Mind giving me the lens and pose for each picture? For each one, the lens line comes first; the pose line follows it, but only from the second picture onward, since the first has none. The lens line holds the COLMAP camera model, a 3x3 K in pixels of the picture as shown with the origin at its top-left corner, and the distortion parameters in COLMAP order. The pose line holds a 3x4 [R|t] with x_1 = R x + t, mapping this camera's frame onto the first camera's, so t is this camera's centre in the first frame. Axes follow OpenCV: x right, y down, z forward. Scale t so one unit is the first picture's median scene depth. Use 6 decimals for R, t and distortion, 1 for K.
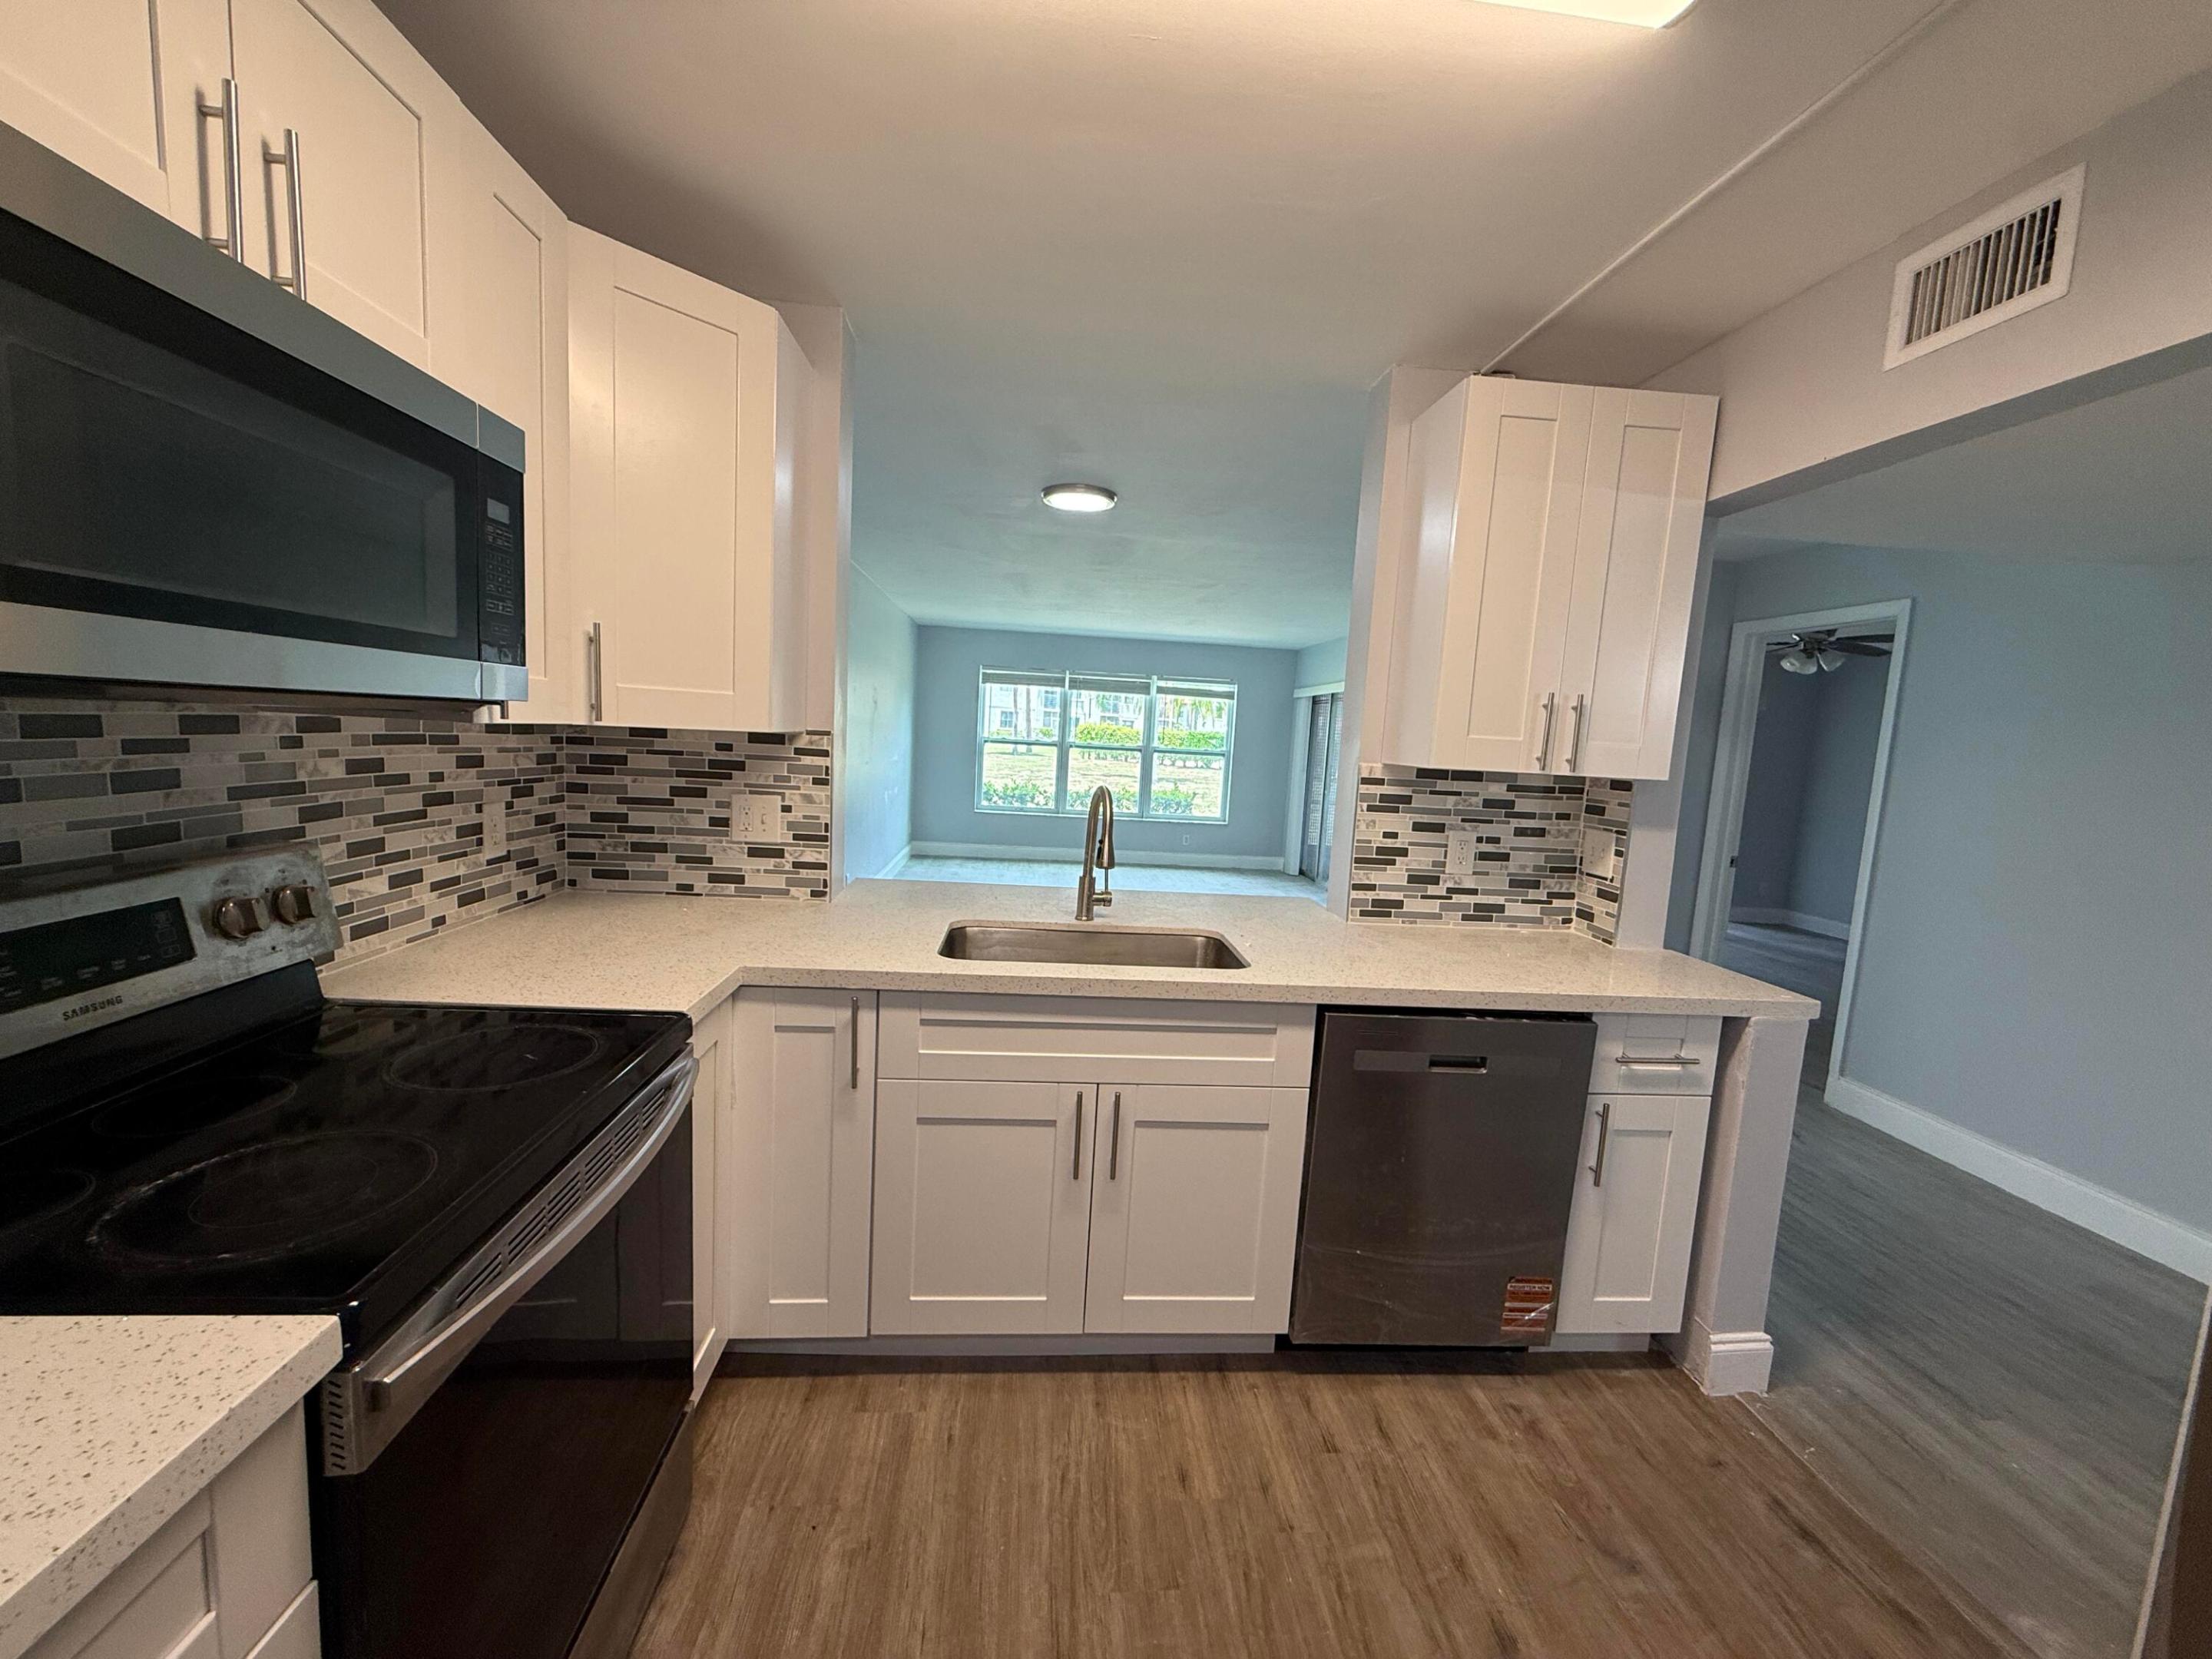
lens RADIAL K [[880.5, 0, 1100.3], [0, 880.5, 833.5], [0, 0, 1]] dist [0.001366, -0.000065]
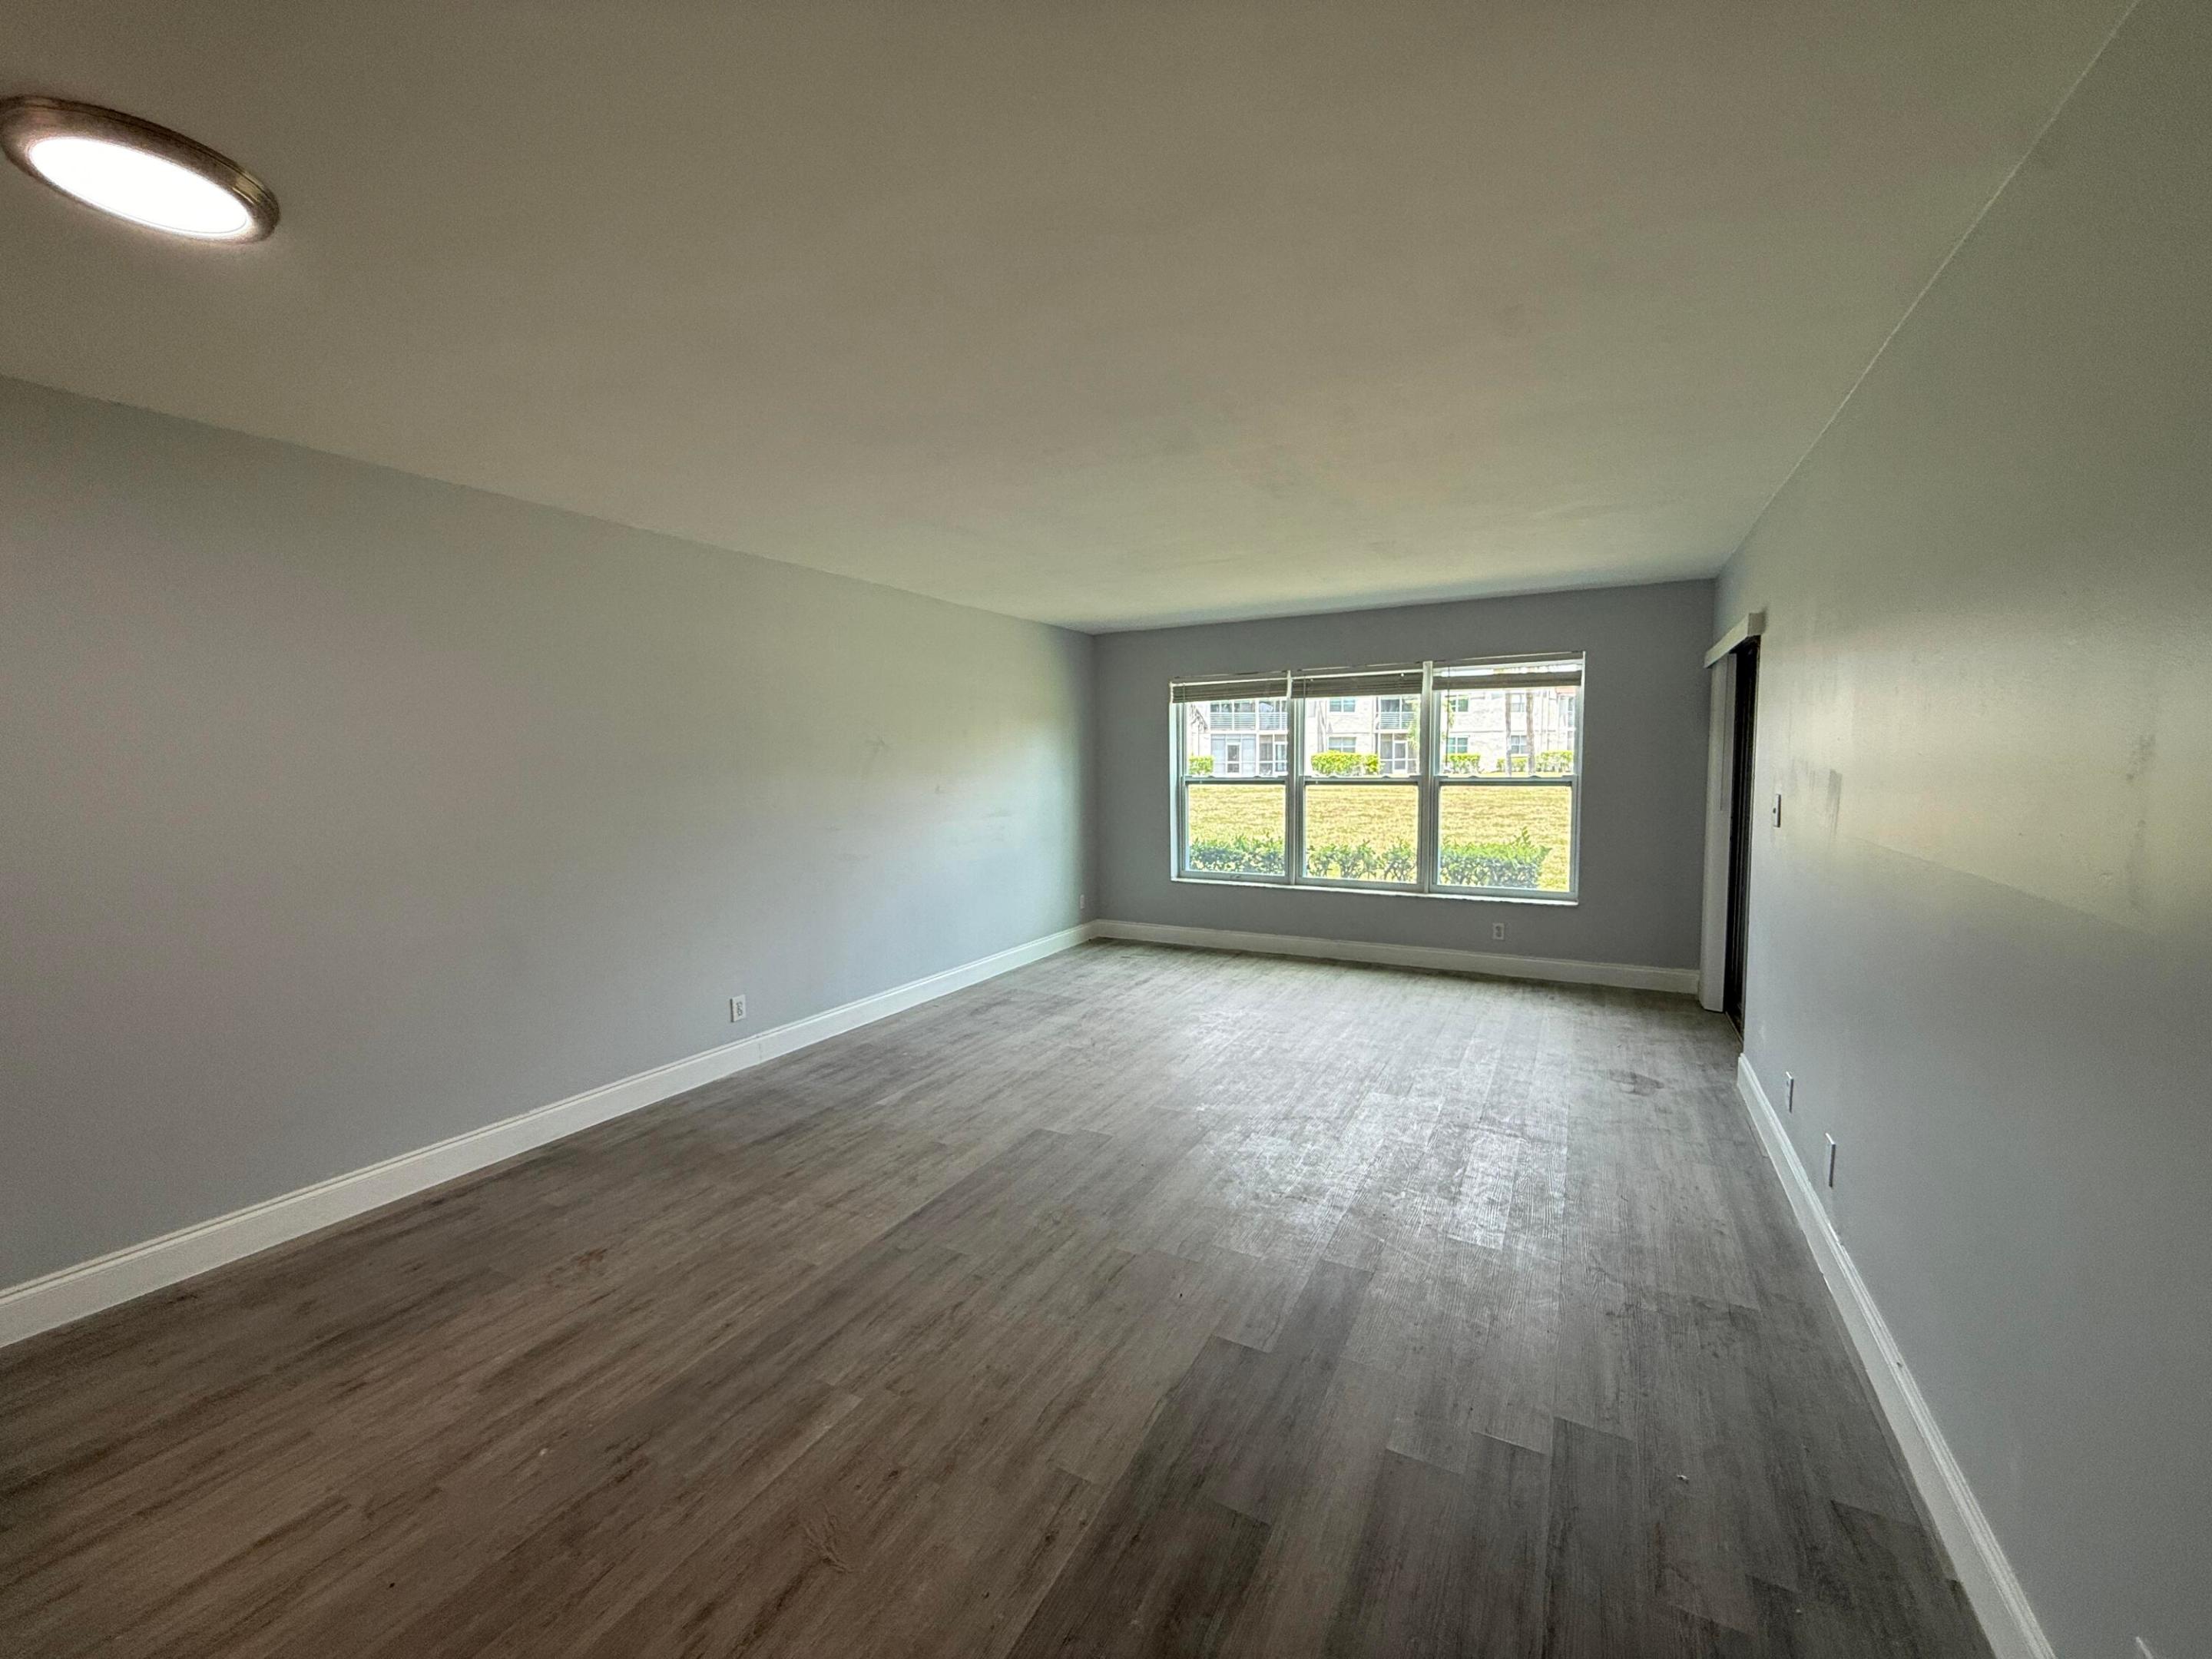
lens RADIAL K [[880.5, 0, 1095.7], [0, 880.5, 804.9], [0, 0, 1]] dist [0.001366, -0.000065]
pose [[0.828557, -0.040913, -0.558408, 0.878273], [-0.000684, 0.997252, -0.074080, -0.140166], [0.559905, 0.061762, 0.826252, 1.540249]]
